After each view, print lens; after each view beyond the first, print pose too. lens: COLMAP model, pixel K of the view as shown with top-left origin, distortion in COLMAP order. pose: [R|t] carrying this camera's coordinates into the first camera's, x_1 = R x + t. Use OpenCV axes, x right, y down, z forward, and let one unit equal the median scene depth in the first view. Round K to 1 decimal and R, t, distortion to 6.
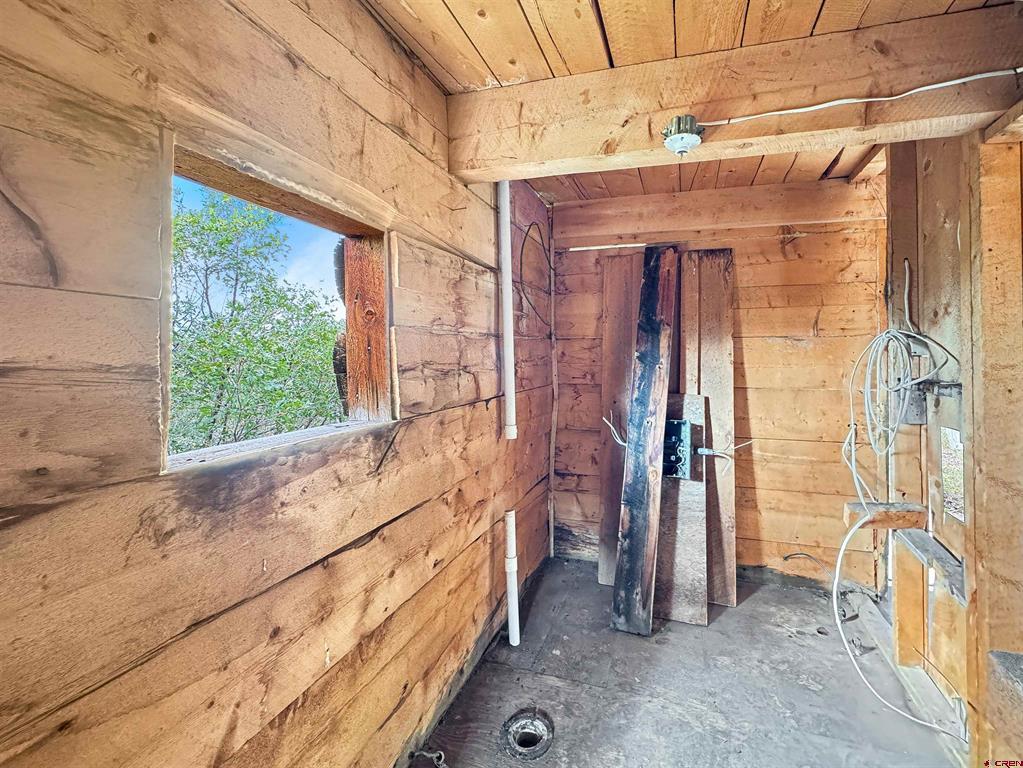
lens RADIAL K [[446.9, 0, 516.9], [0, 446.9, 350.4], [0, 0, 1]] dist [-0.000624, 0.000089]
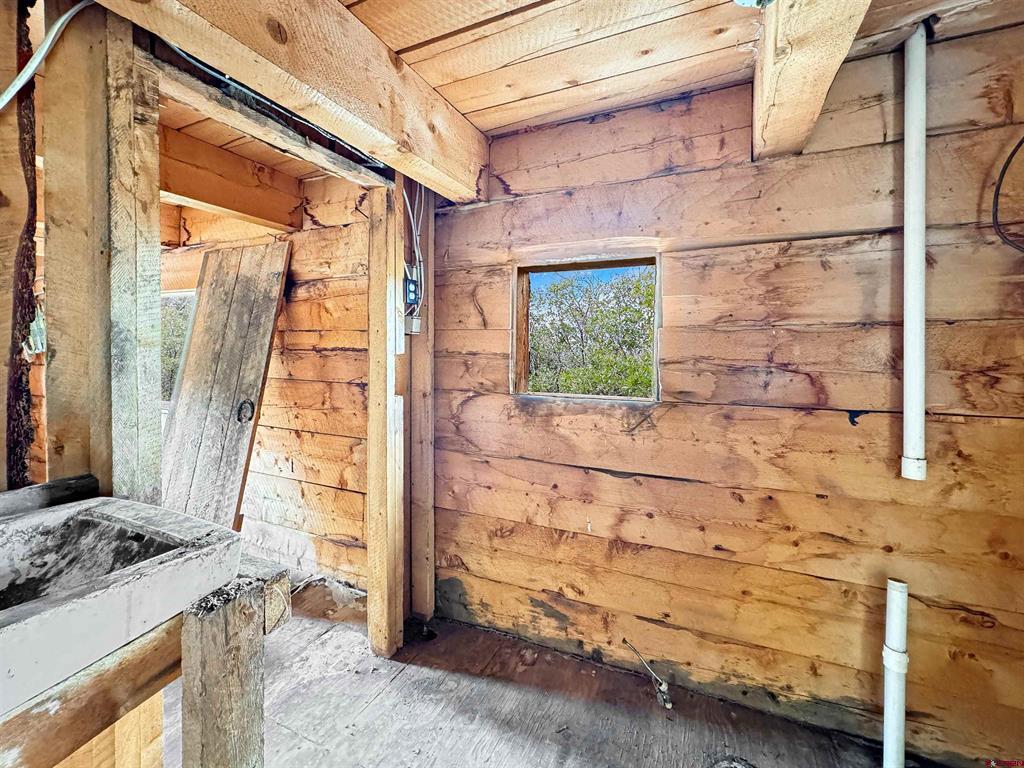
lens RADIAL K [[427.4, 0, 537.3], [0, 427.4, 350.8], [0, 0, 1]] dist [-0.000498, -0.000151]
pose [[-0.059836, 0.006066, -0.998190, 0.780593], [0.006280, 0.999964, 0.005701, 0.001489], [0.998188, -0.005928, -0.059872, 0.579026]]
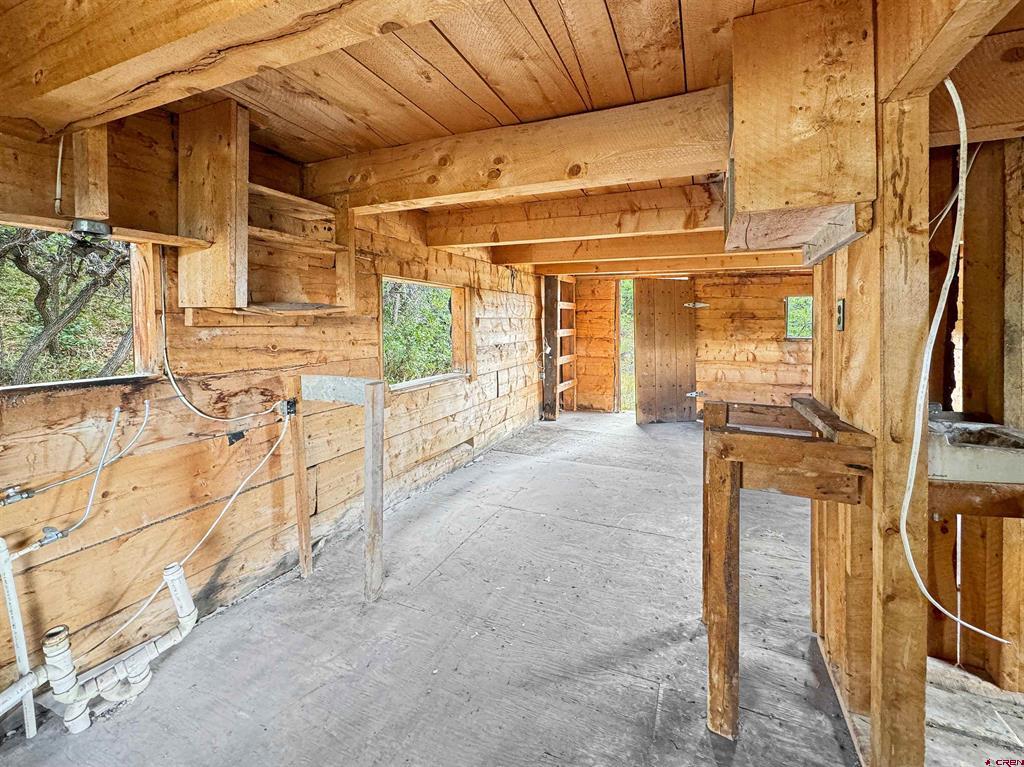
lens RADIAL K [[441.2, 0, 493.3], [0, 441.2, 329.9], [0, 0, 1]] dist [0.000042, 0.000398]
pose [[-0.996557, -0.005068, 0.082752, 1.253930], [-0.005287, 0.999983, -0.002423, -0.008738], [-0.082738, -0.002852, -0.996567, 1.007253]]
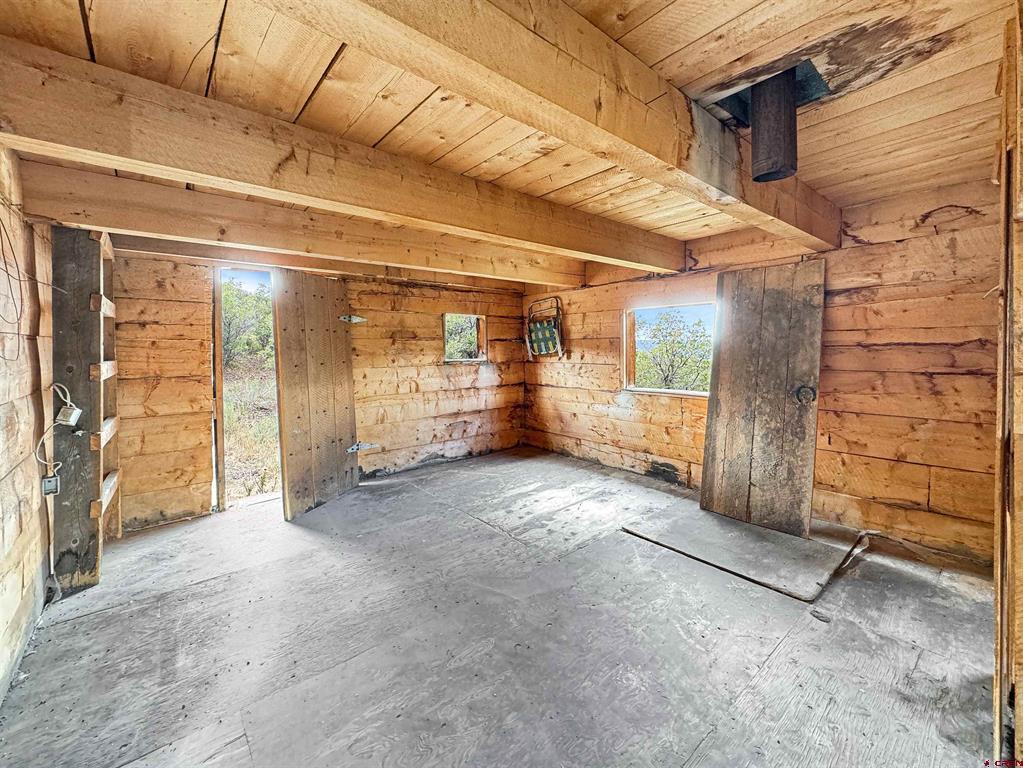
lens RADIAL K [[446.9, 0, 516.9], [0, 446.9, 350.4], [0, 0, 1]] dist [-0.000624, 0.000089]
pose [[-0.481059, 0.014217, -0.876573, 1.651145], [0.031115, 0.999515, -0.000865, -0.019818], [0.876136, -0.027691, -0.481268, -0.568506]]
